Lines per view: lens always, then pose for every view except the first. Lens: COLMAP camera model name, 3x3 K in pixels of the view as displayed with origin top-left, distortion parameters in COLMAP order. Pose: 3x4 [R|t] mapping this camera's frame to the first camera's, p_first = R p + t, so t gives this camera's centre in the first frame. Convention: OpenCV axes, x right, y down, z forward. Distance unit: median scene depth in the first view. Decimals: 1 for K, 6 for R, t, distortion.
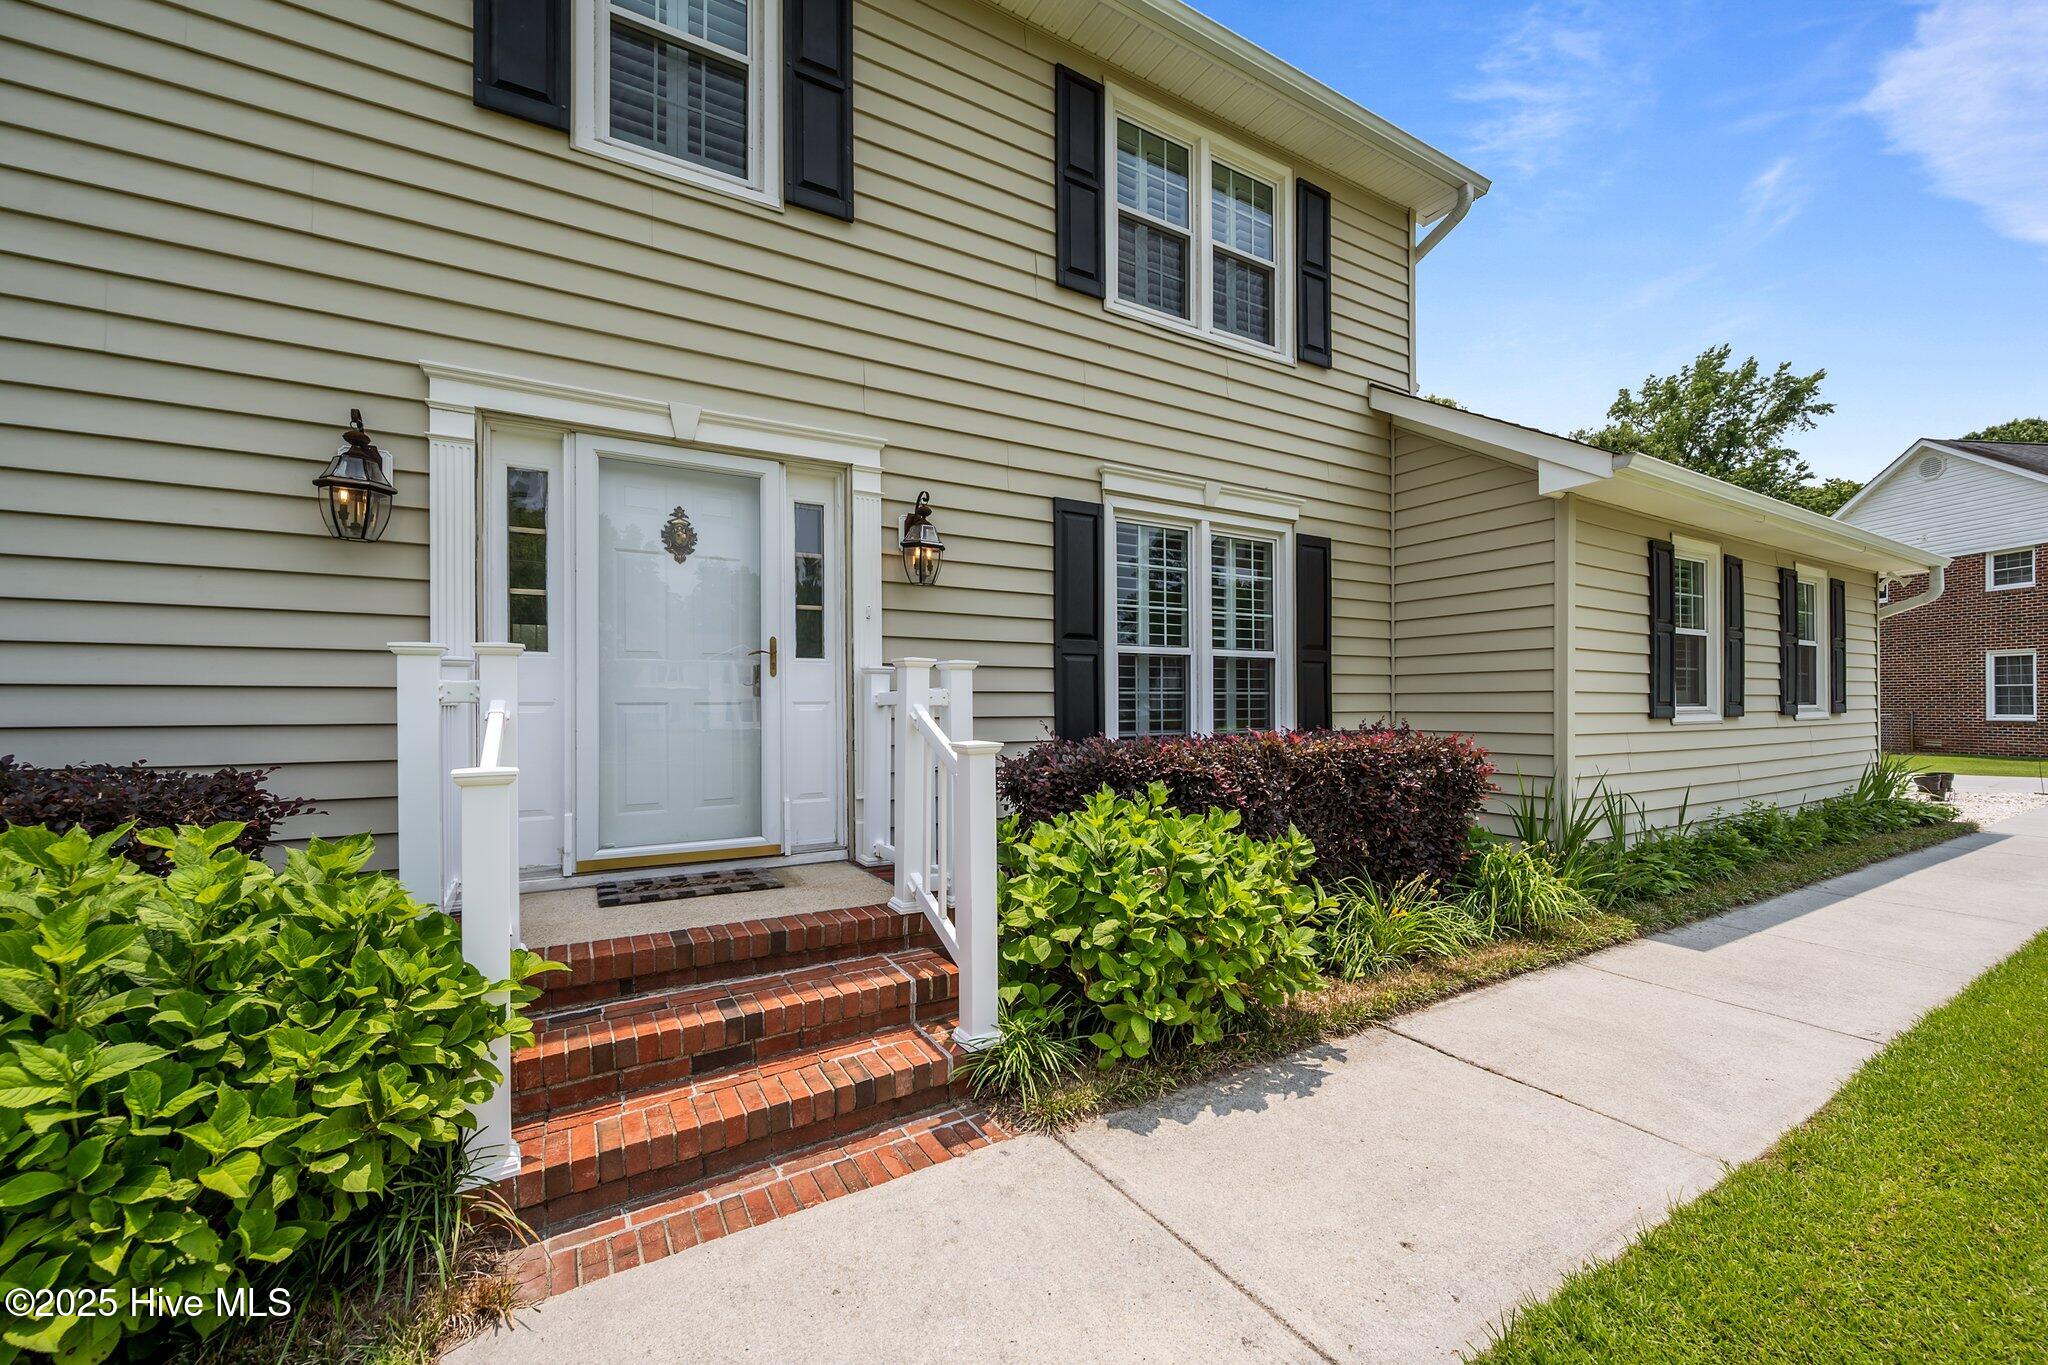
lens RADIAL K [[809.9, 0, 1035.1], [0, 809.9, 701.8], [0, 0, 1]] dist [-0.001480, -0.000063]
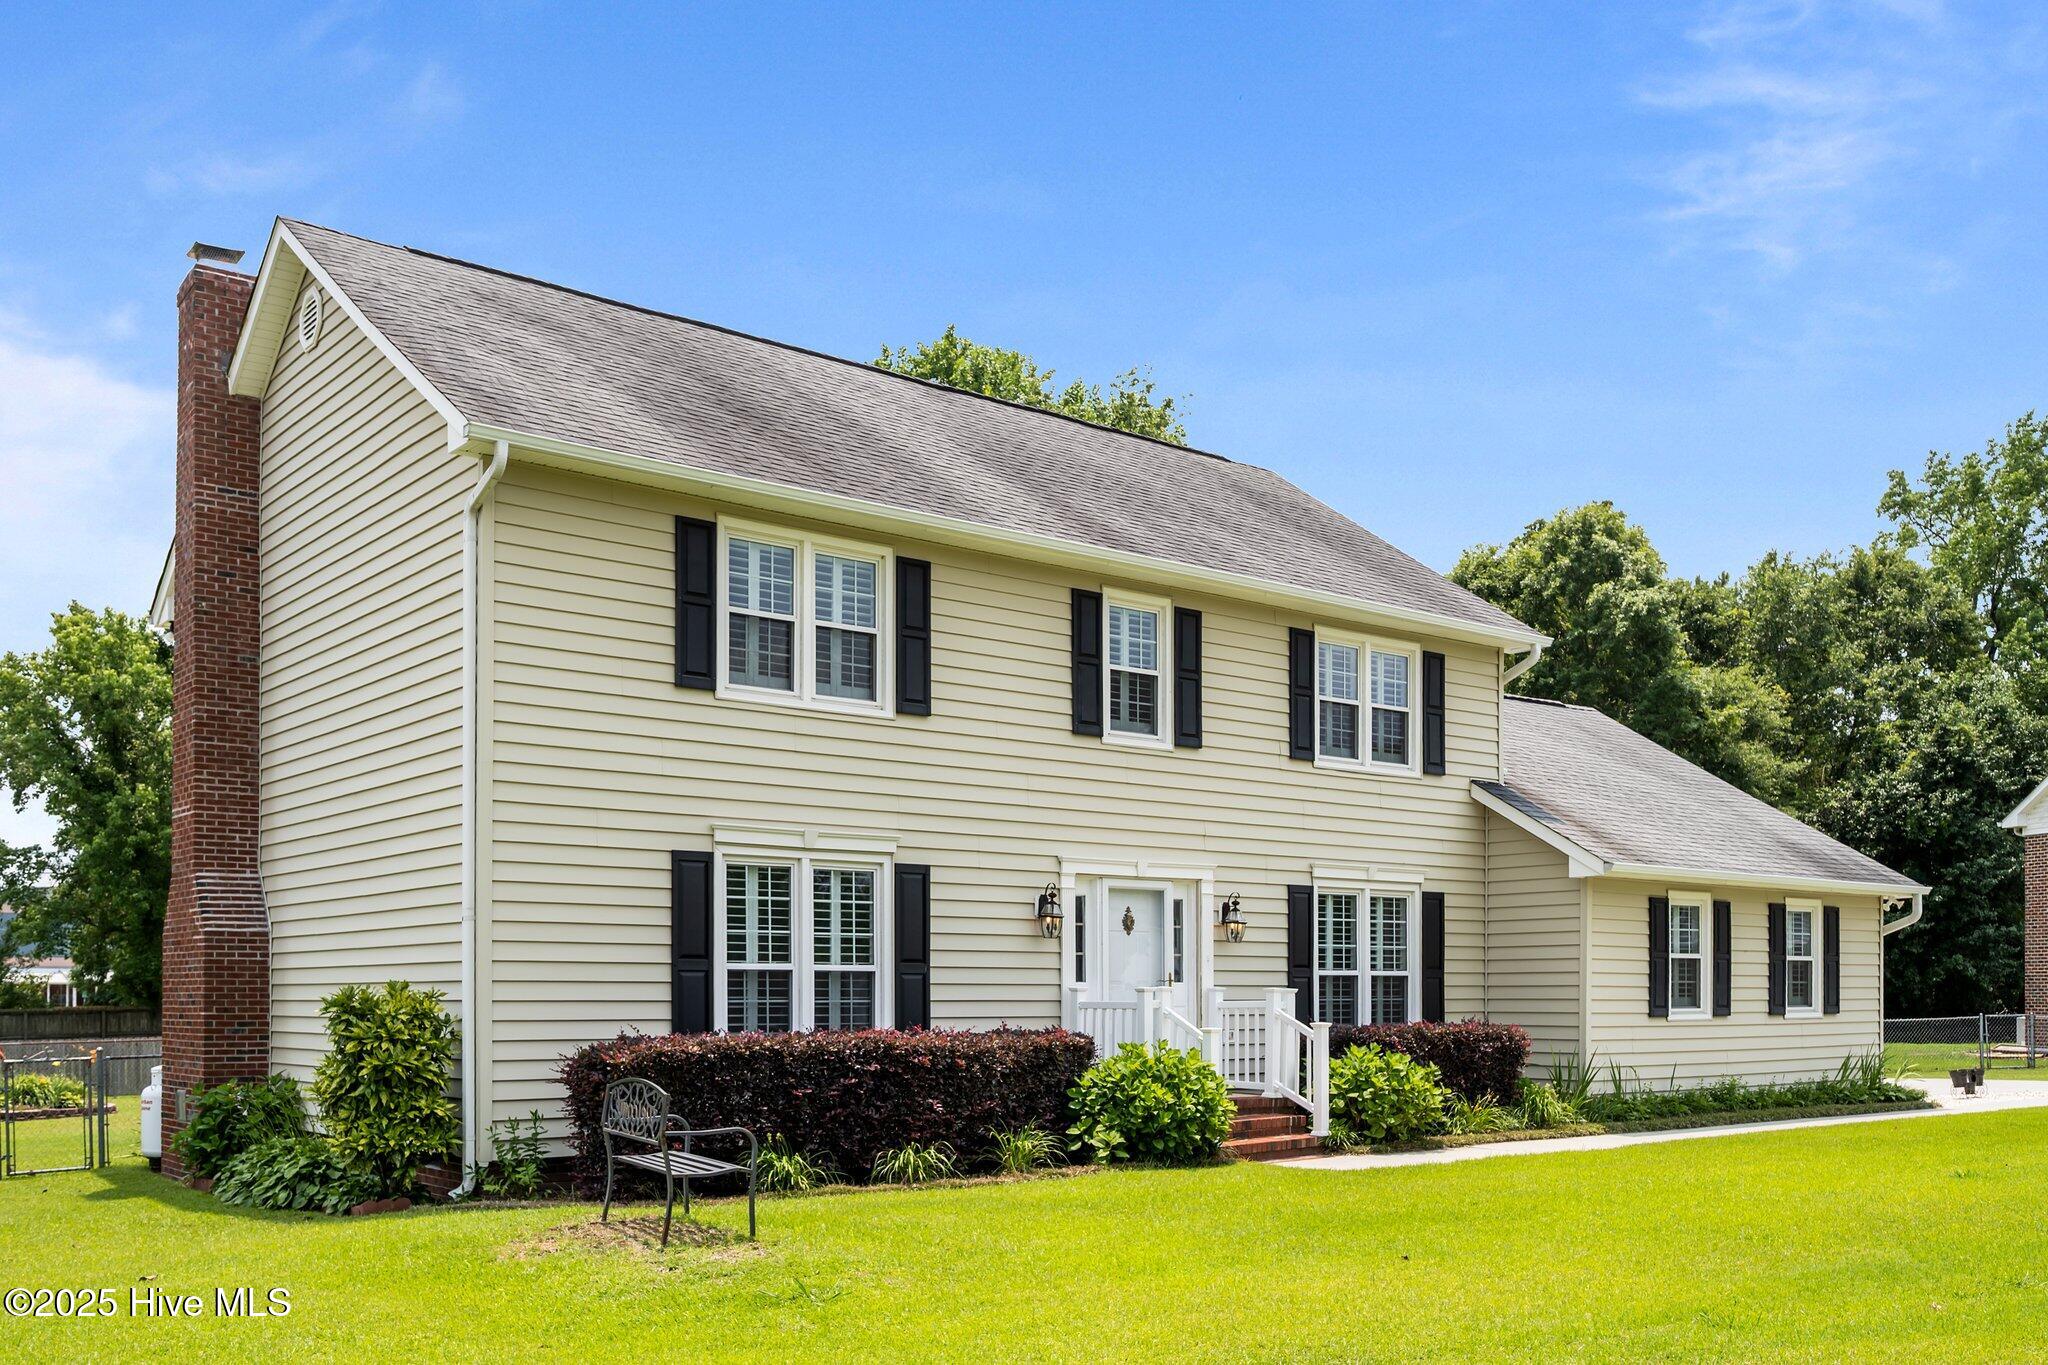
lens RADIAL K [[1839.7, 0, 1000.8], [0, 1839.7, 1008.5], [0, 0, 1]] dist [0.003577, -0.007156]
pose [[0.991715, 0.000431, 0.128456, -1.233004], [-0.001513, 0.999964, 0.008326, -0.029732], [-0.128448, -0.008451, 0.991680, -3.163551]]
